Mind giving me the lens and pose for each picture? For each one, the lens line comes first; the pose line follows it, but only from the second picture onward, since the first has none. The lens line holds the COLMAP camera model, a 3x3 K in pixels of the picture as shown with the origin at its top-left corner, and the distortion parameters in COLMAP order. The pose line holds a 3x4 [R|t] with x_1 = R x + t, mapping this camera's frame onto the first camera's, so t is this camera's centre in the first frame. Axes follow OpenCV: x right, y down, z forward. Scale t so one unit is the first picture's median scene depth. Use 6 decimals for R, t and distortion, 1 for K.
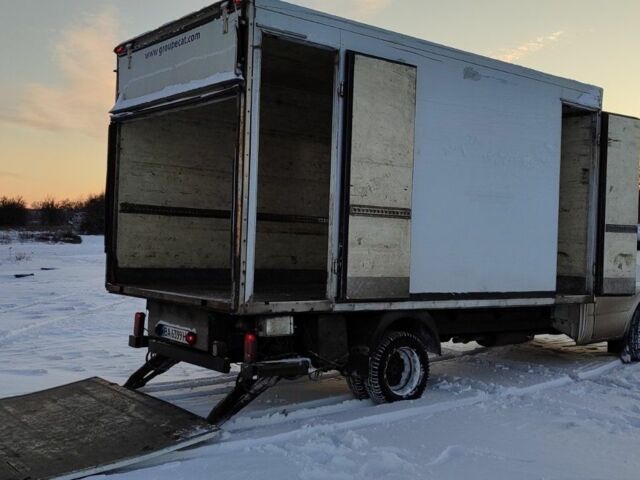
lens RADIAL K [[769.3, 0, 320.0], [0, 769.3, 240.0], [0, 0, 1]] dist [-0.002782, -0.002434]
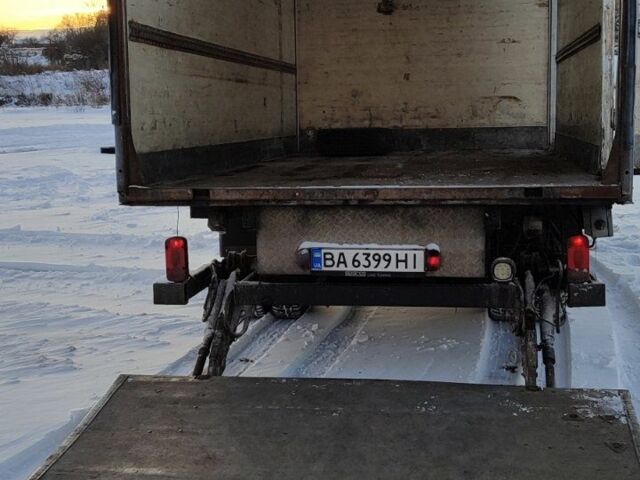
lens RADIAL K [[1016.9, 0, 320.0], [0, 1016.9, 240.0], [0, 0, 1]] dist [0.022971, 0.032188]
pose [[0.729514, -0.130115, 0.671475, -0.624266], [0.036981, 0.987806, 0.151235, -0.003958], [-0.682965, -0.085496, 0.725430, 0.435434]]
